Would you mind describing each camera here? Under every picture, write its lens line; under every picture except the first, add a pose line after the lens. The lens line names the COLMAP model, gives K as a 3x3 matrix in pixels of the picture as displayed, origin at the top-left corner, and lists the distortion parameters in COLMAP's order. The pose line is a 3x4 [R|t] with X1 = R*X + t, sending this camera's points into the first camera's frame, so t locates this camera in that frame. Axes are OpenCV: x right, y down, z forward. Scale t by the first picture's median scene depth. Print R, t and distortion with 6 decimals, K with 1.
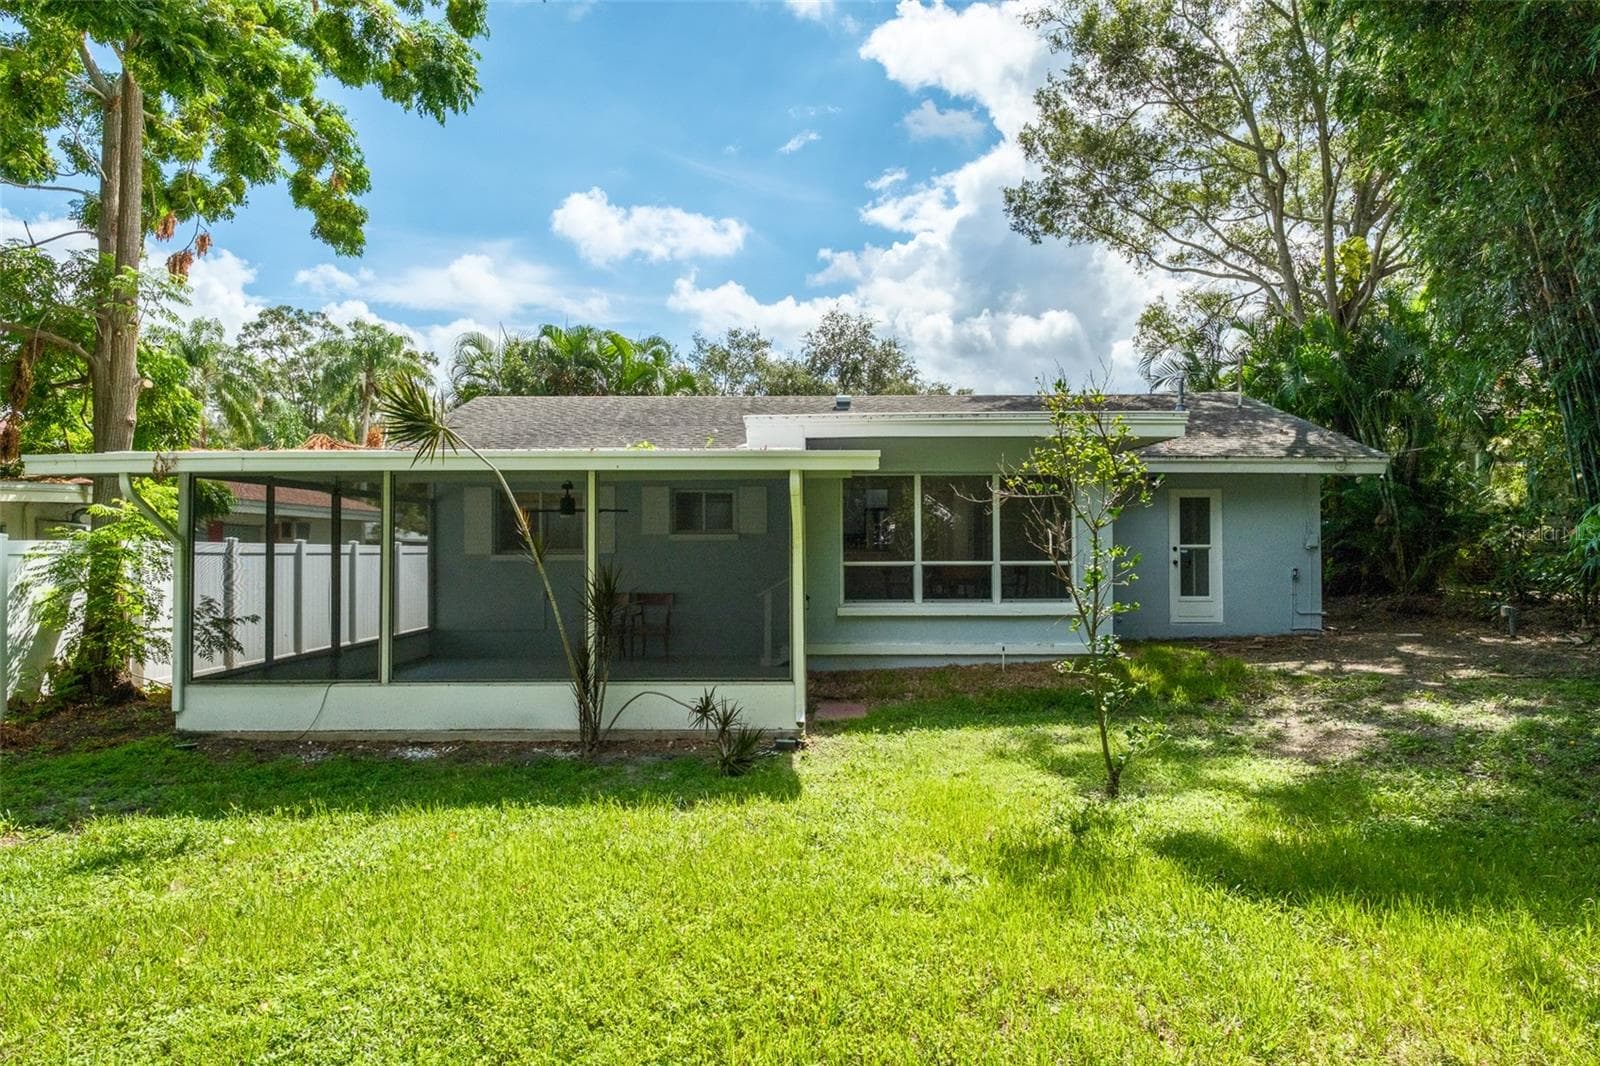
lens RADIAL K [[1000.9, 0, 808.0], [0, 1000.9, 533.5], [0, 0, 1]] dist [-0.003514, -0.000166]
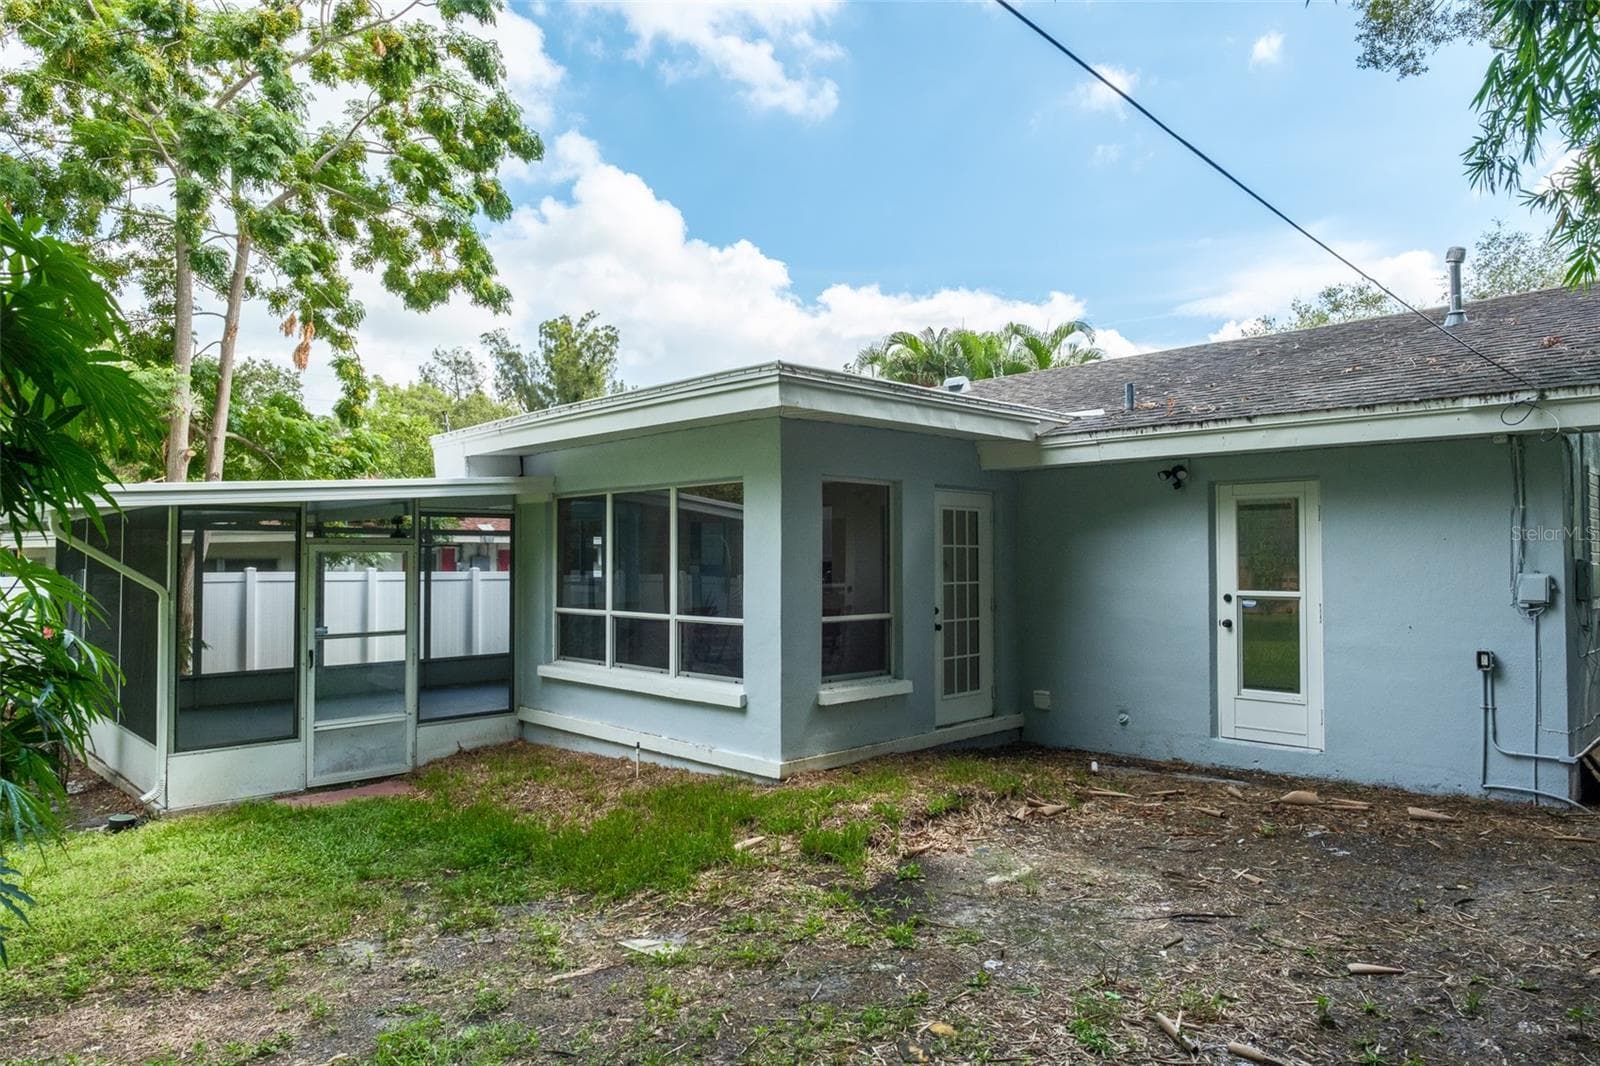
lens RADIAL K [[1000.9, 0, 812.2], [0, 1000.9, 536.0], [0, 0, 1]] dist [-0.003514, -0.000166]
pose [[0.704276, -0.015108, -0.709765, 0.592395], [0.008917, 0.999883, -0.012435, -0.013006], [0.709870, 0.002429, 0.704328, 0.478172]]
